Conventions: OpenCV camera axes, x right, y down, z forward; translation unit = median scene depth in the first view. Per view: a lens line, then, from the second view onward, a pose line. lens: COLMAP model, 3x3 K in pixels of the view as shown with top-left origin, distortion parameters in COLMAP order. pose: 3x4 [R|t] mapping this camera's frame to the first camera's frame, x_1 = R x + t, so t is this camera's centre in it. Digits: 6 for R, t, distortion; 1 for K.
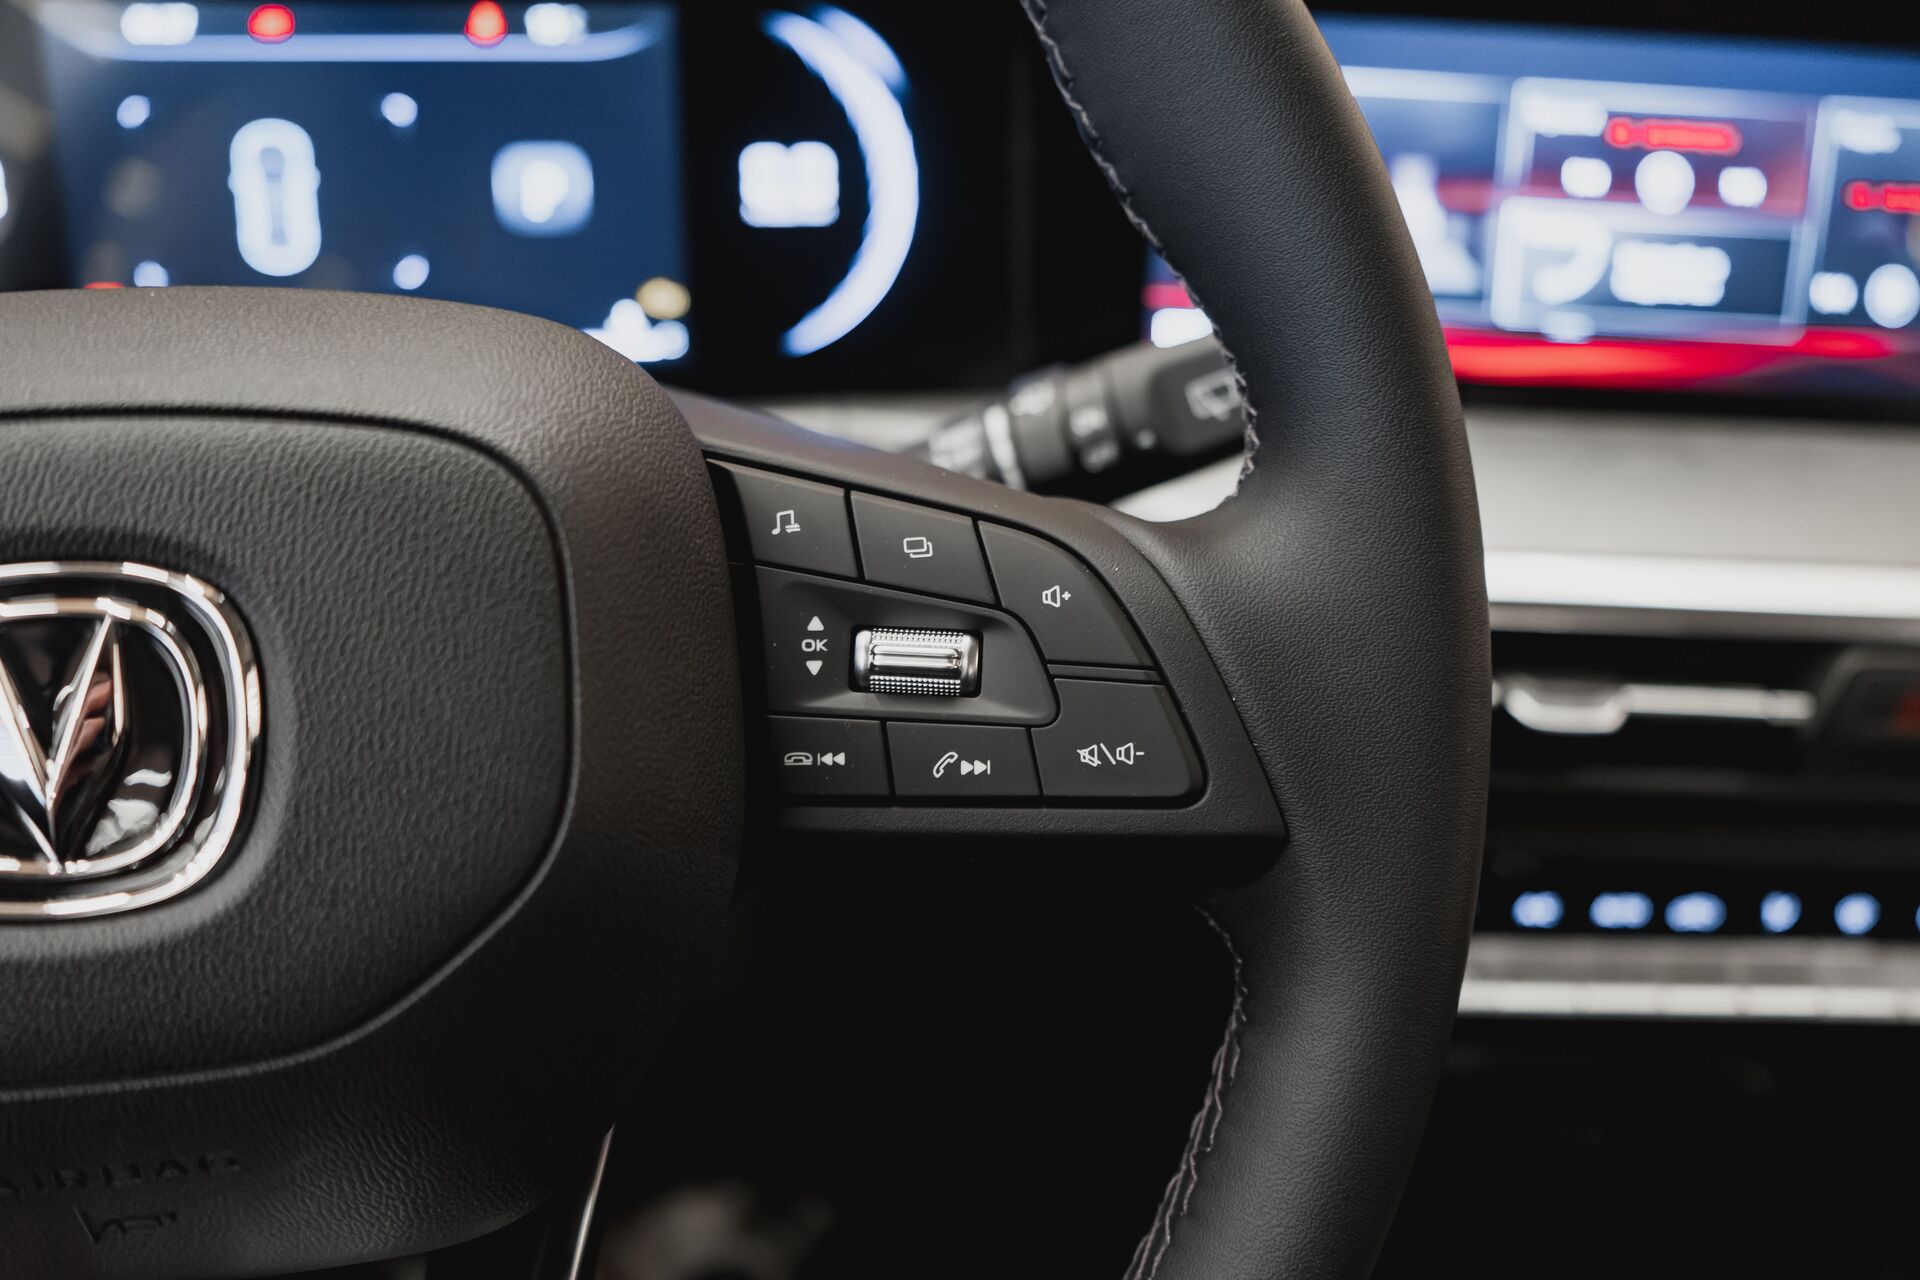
lens RADIAL K [[1596.7, 0, 960.0], [0, 1596.7, 640.0], [0, 0, 1]] dist [-0.110725, 0.073370]
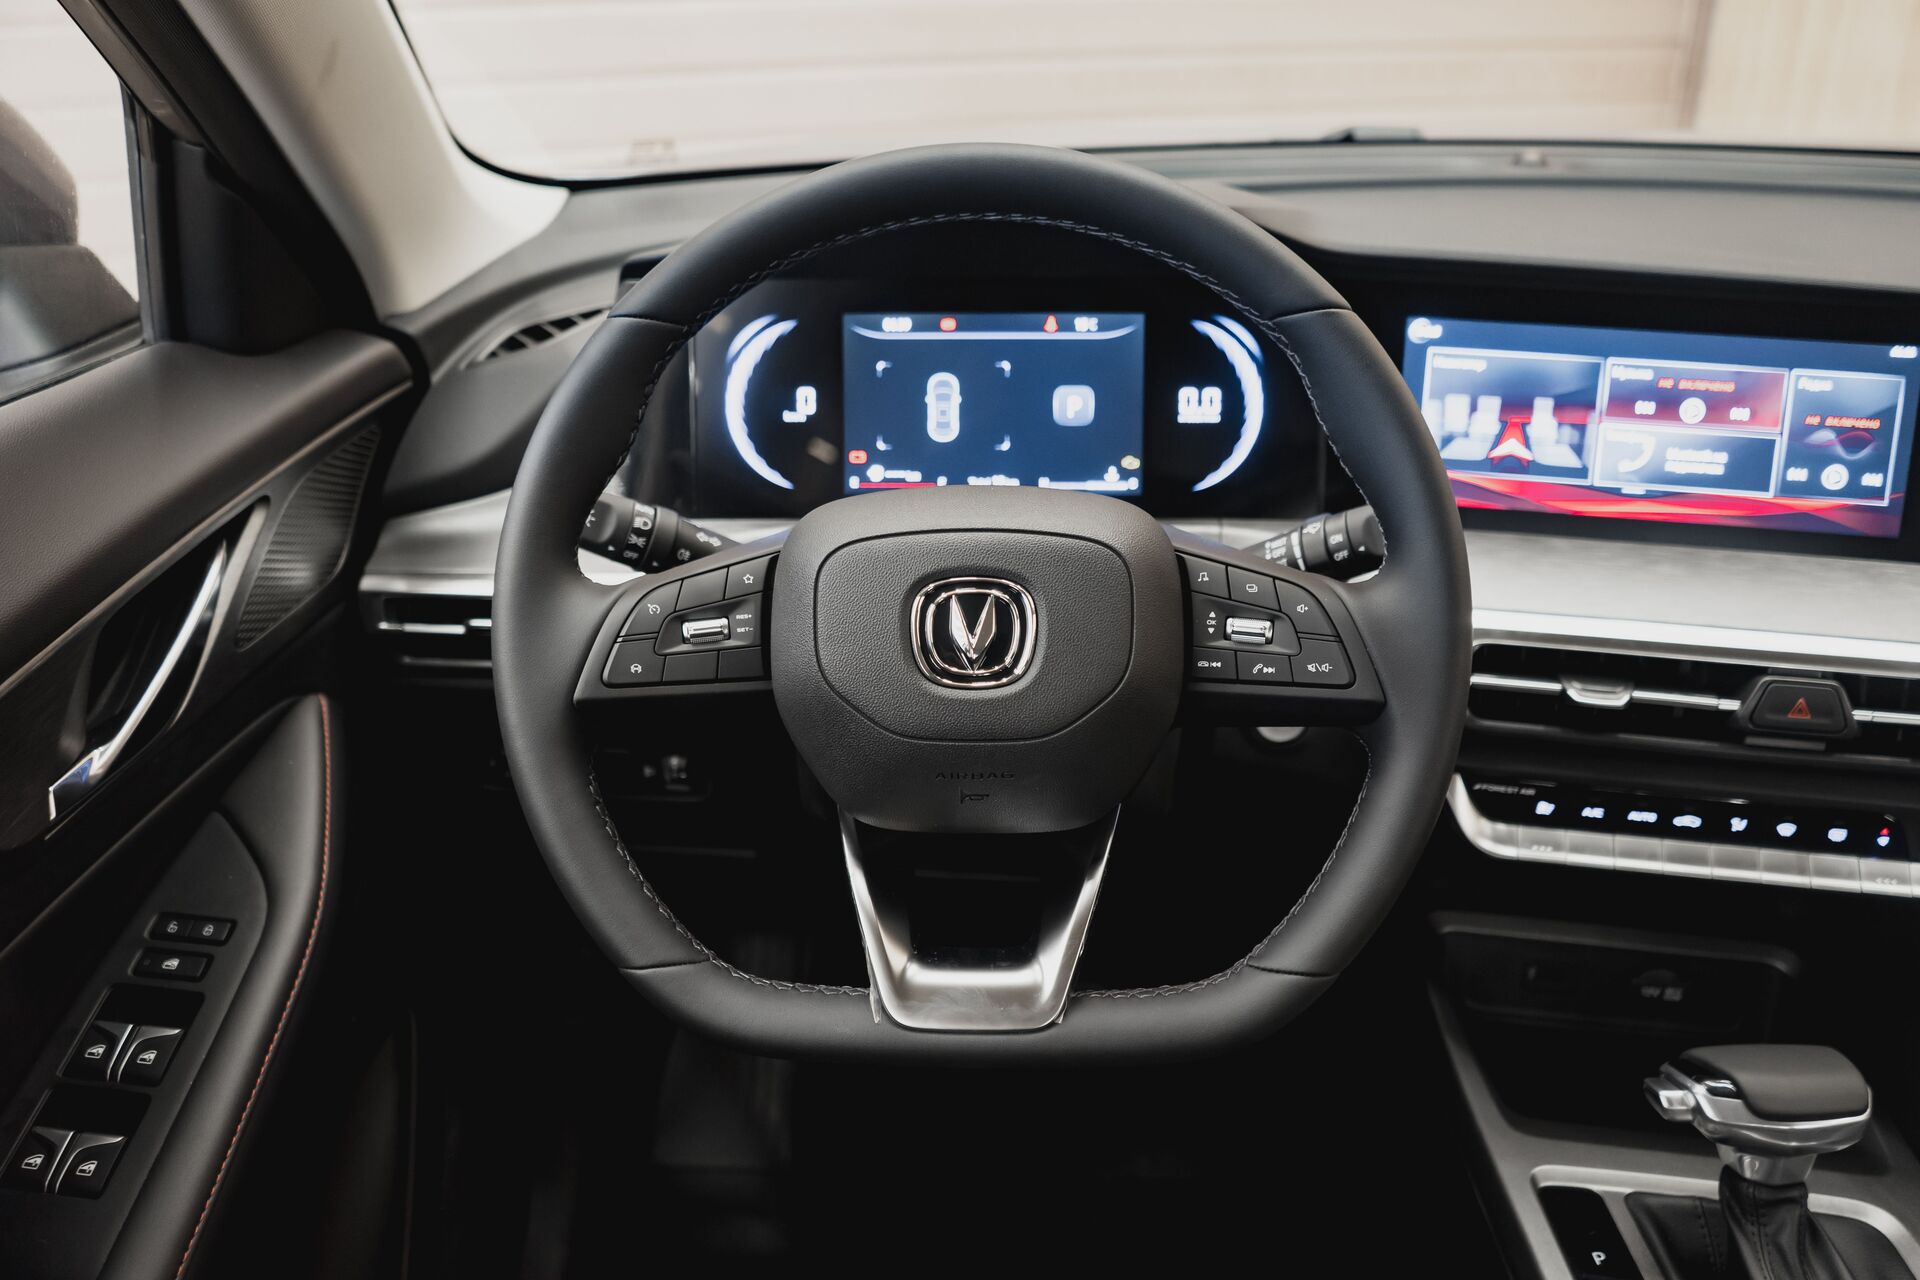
lens RADIAL K [[1550.6, 0, 960.0], [0, 1550.6, 640.0], [0, 0, 1]] dist [-0.107873, 0.074768]
pose [[0.972578, 0.051338, -0.226839, 0.065577], [-0.060855, 0.997527, -0.035156, 0.109569], [0.224473, 0.047996, 0.973298, -1.195944]]
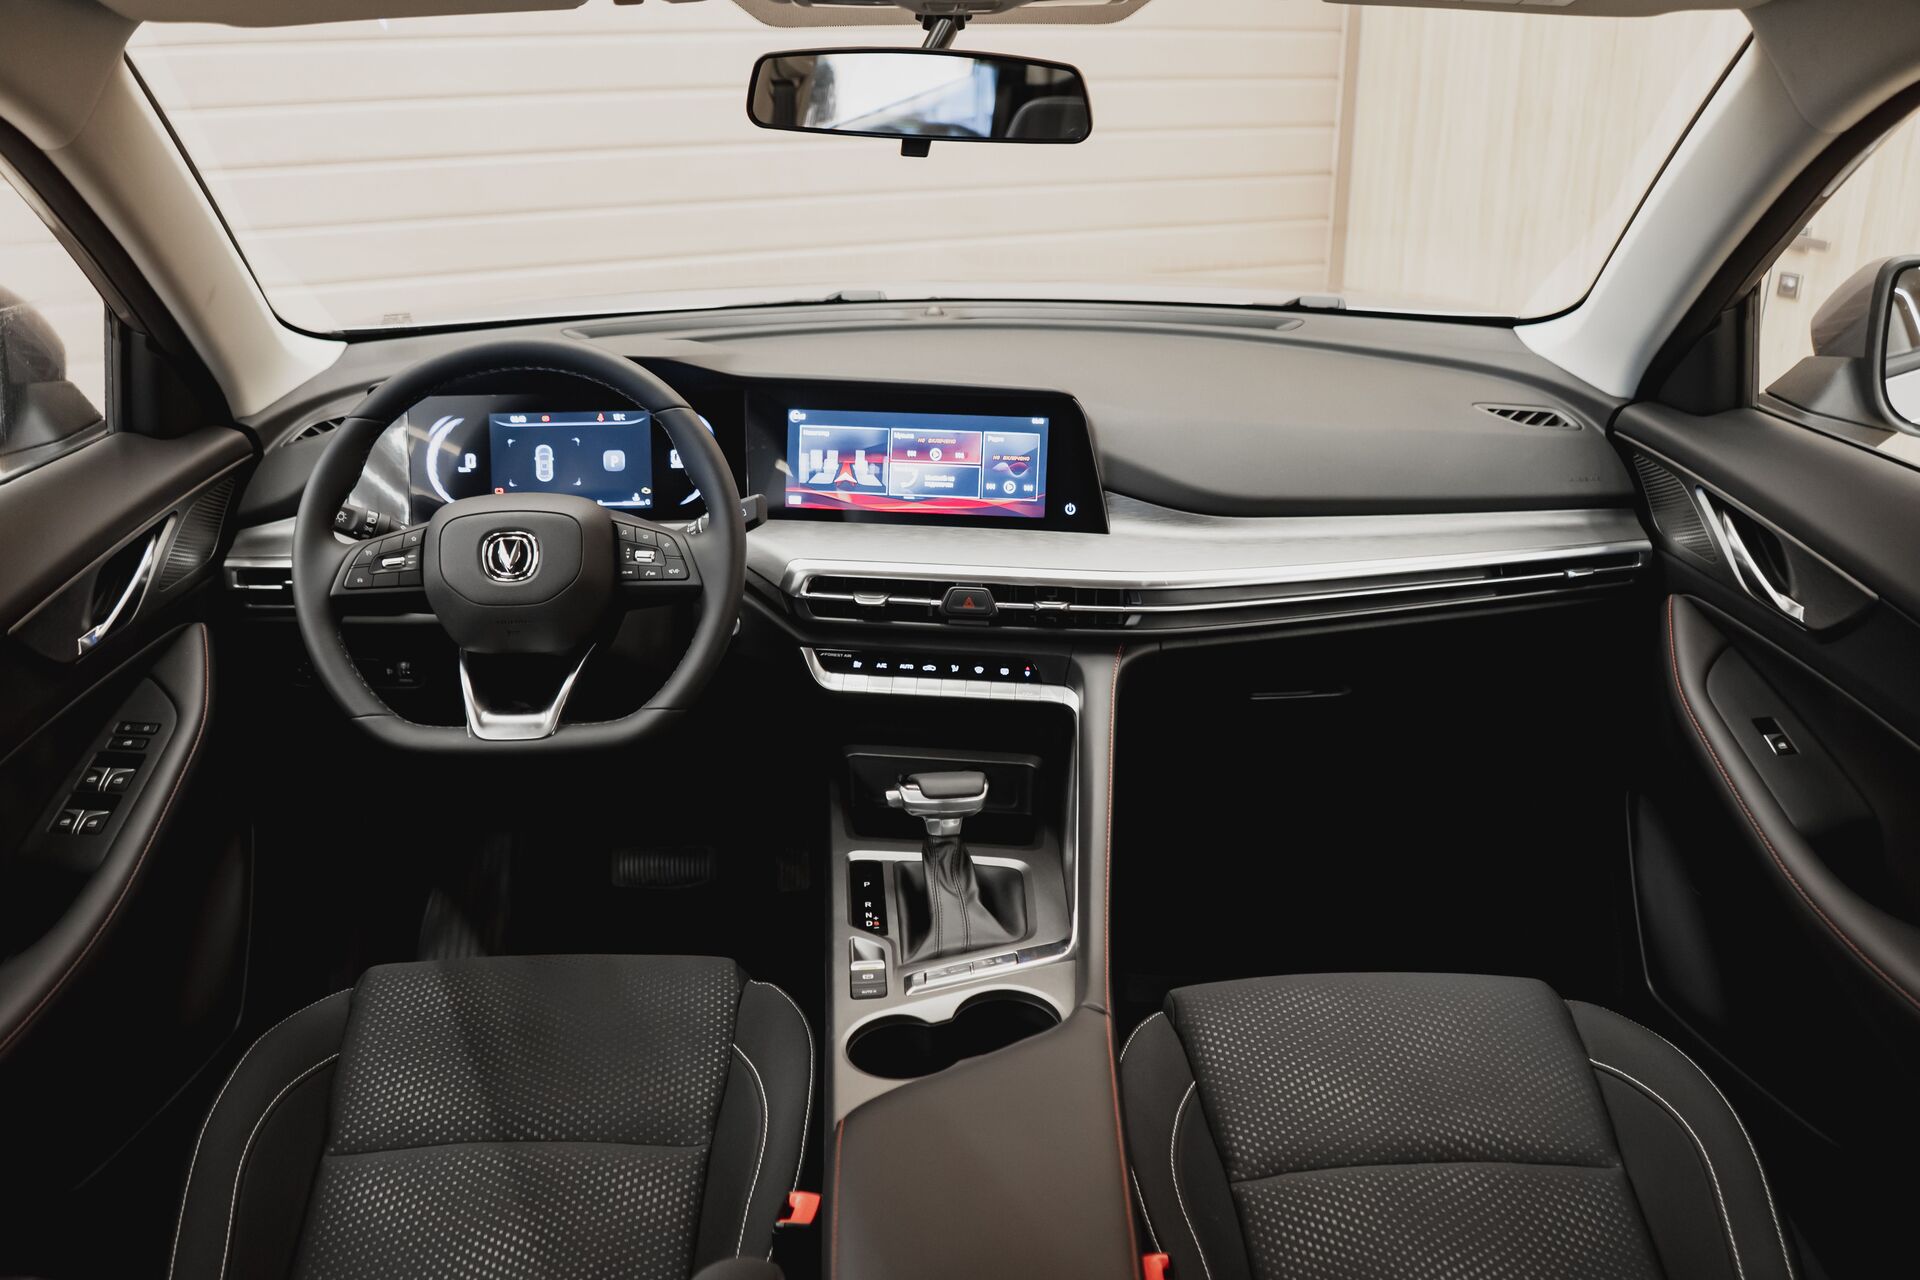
lens RADIAL K [[1596.7, 0, 960.0], [0, 1596.7, 640.0], [0, 0, 1]] dist [-0.110725, 0.073370]
pose [[0.988665, 0.014899, -0.149396, 1.438379], [-0.030159, 0.994490, -0.100405, 0.628547], [0.147077, 0.103772, 0.983666, -3.271459]]
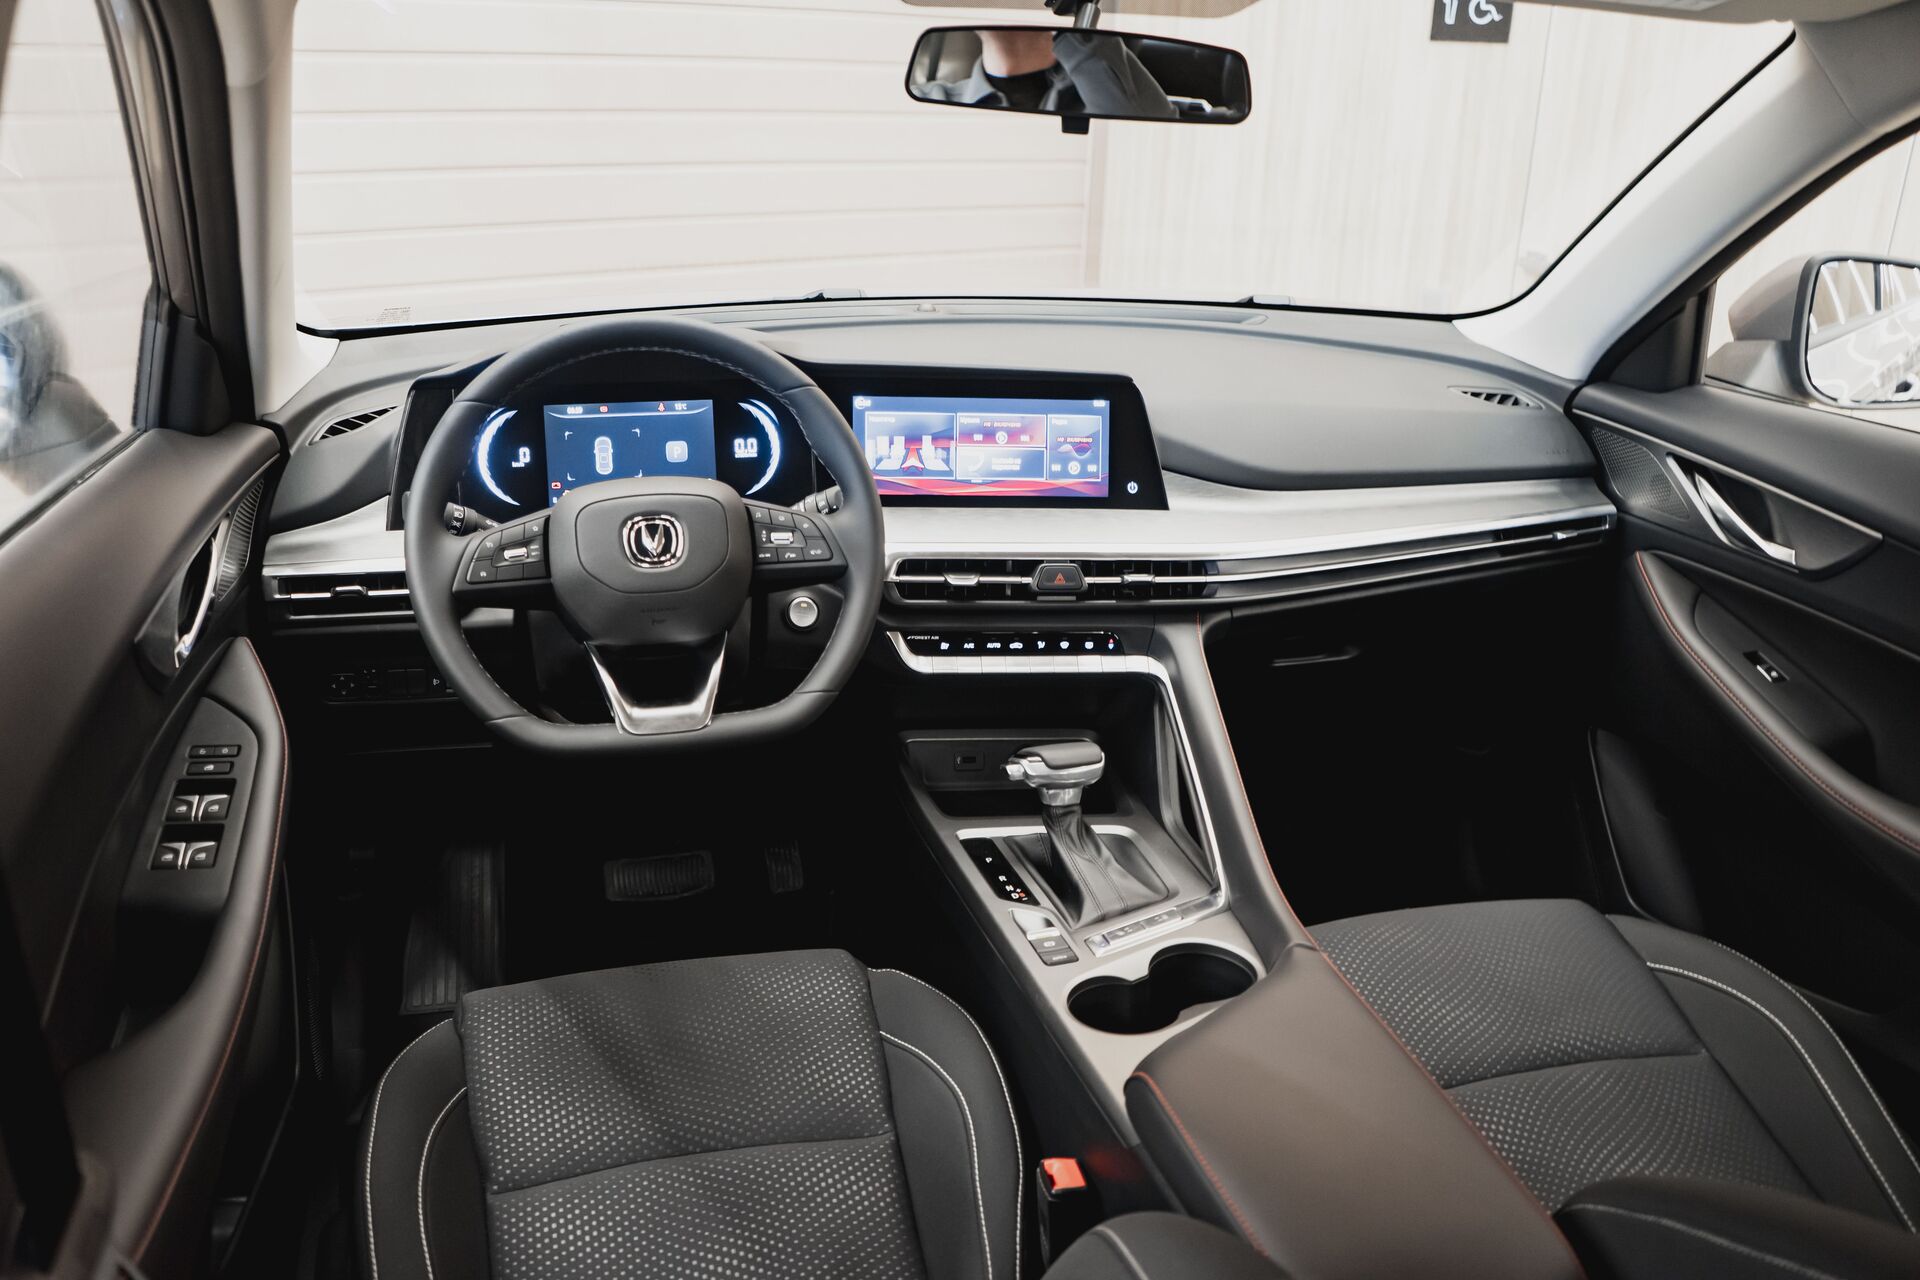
lens RADIAL K [[1532.0, 0, 960.0], [0, 1532.0, 640.0], [0, 0, 1]] dist [-0.122595, 0.082162]
pose [[0.996718, -0.037329, 0.071827, 0.145144], [0.045547, 0.992156, -0.116412, 0.751646], [-0.066918, 0.119301, 0.990600, -3.191319]]
